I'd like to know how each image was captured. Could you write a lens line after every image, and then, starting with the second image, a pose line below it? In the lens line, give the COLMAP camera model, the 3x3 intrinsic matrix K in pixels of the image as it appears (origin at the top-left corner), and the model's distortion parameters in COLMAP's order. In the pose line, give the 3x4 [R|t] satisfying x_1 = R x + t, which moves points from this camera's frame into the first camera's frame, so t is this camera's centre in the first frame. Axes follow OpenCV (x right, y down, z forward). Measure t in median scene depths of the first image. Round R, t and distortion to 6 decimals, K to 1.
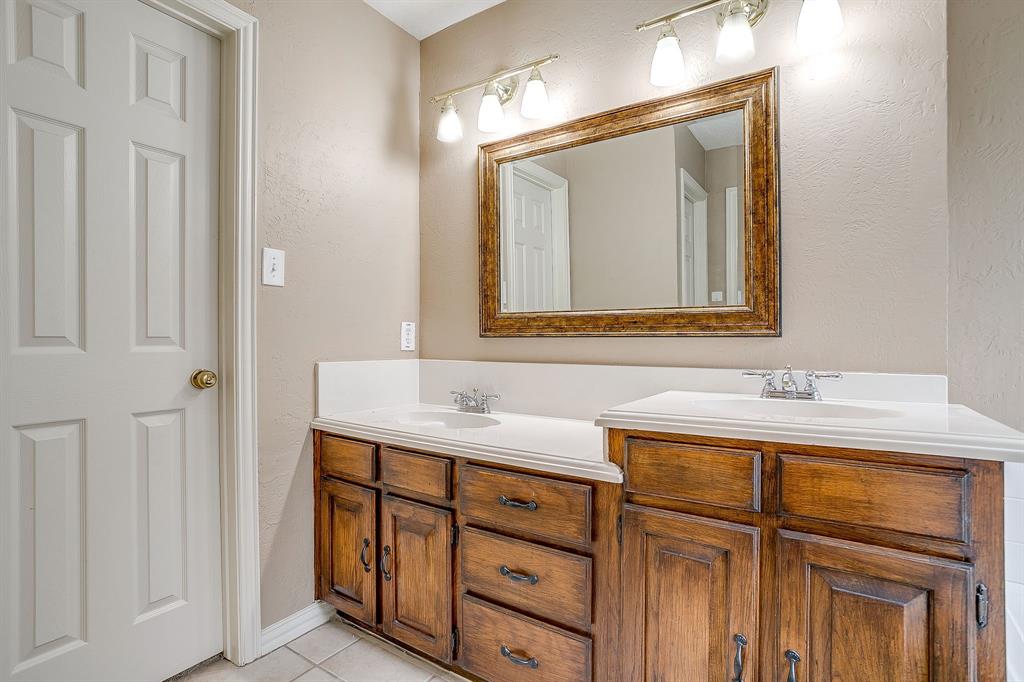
lens RADIAL K [[497.4, 0, 508.2], [0, 497.4, 341.1], [0, 0, 1]] dist [-0.048589, 0.025246]
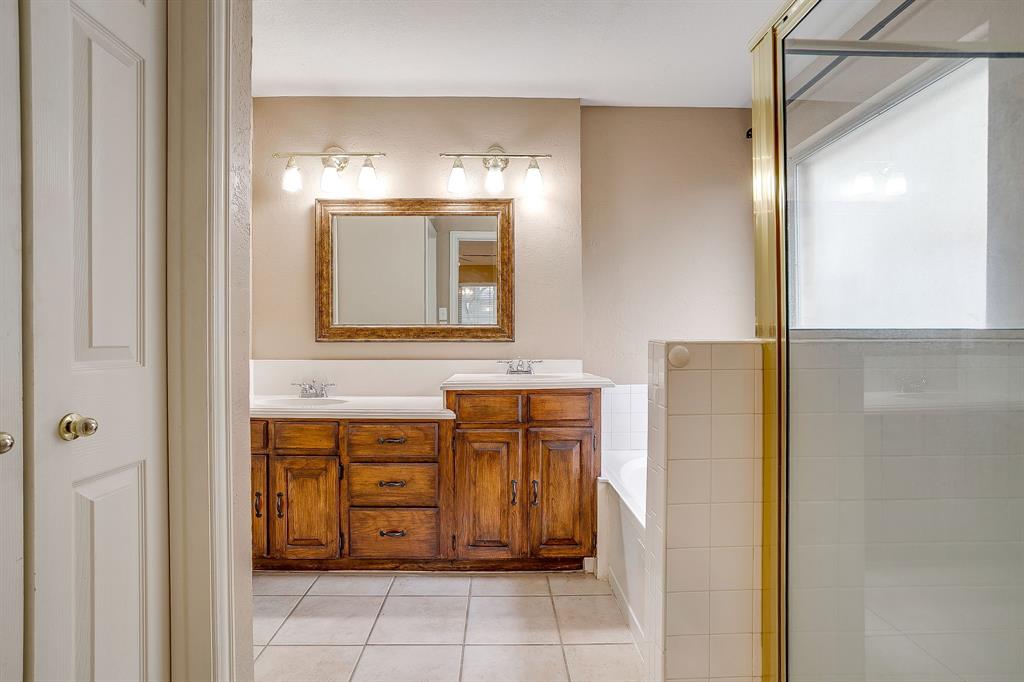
lens RADIAL K [[497.4, 0, 506.1], [0, 497.4, 343.1], [0, 0, 1]] dist [-0.048589, 0.025246]
pose [[0.821207, 0.000359, 0.570630, -0.585224], [0.002943, 0.999984, -0.004865, 0.004598], [-0.570623, 0.005674, 0.821193, -0.571282]]
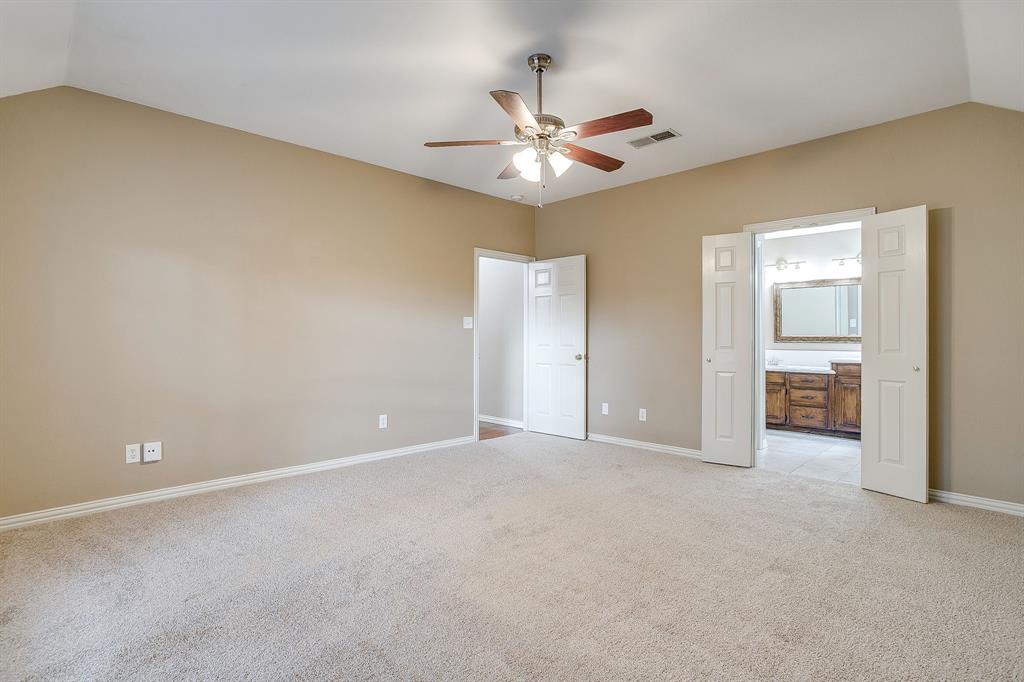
lens RADIAL K [[497.4, 0, 508.8], [0, 497.4, 340.2], [0, 0, 1]] dist [-0.048589, 0.025246]
pose [[0.979712, 0.001452, -0.200404, -1.618622], [-0.001972, 0.999995, -0.002394, -0.019877], [0.200400, 0.002741, 0.979710, -3.609195]]
